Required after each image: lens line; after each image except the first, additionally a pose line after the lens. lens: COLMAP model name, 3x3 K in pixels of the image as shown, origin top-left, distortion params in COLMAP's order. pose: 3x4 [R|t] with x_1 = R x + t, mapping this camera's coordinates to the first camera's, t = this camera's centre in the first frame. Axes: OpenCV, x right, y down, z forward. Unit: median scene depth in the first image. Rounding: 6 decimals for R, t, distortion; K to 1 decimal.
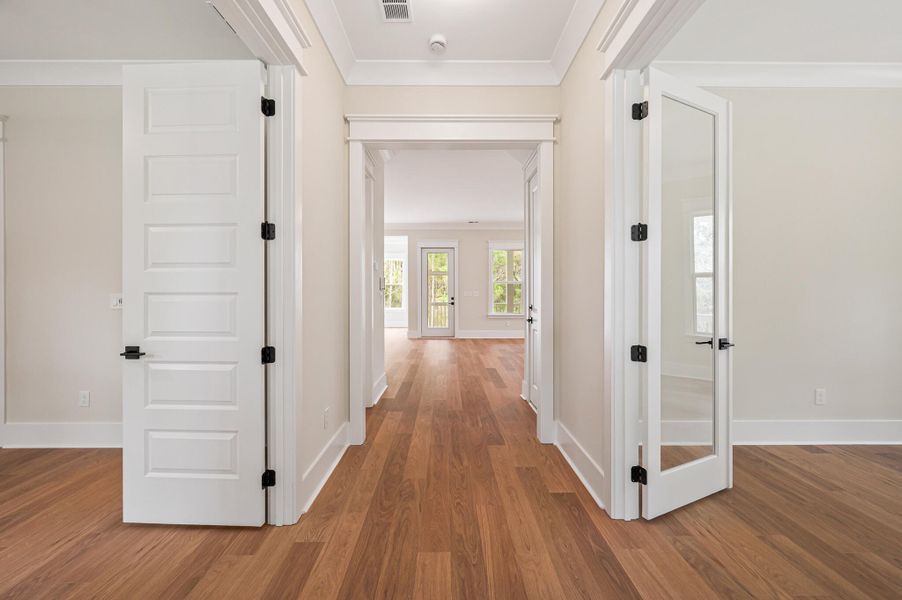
lens RADIAL K [[355.7, 0, 449.3], [0, 355.7, 294.3], [0, 0, 1]] dist [0.008136, -0.000806]
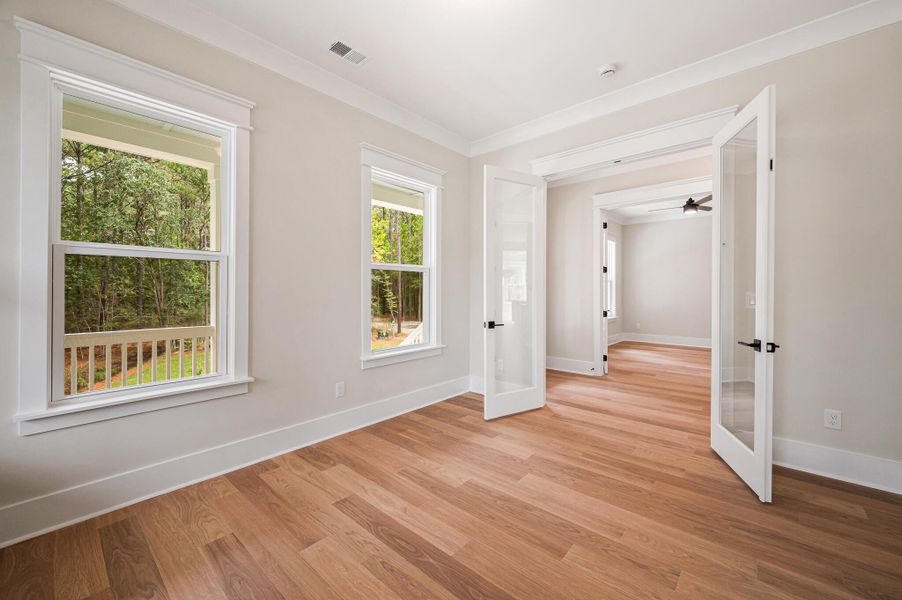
lens RADIAL K [[355.7, 0, 457.0], [0, 355.7, 292.5], [0, 0, 1]] dist [0.008136, -0.000806]
pose [[-0.666332, 0.004445, -0.745642, 2.009452], [-0.000303, 0.999981, 0.006232, -0.004706], [0.745655, 0.004378, -0.666318, 1.032131]]
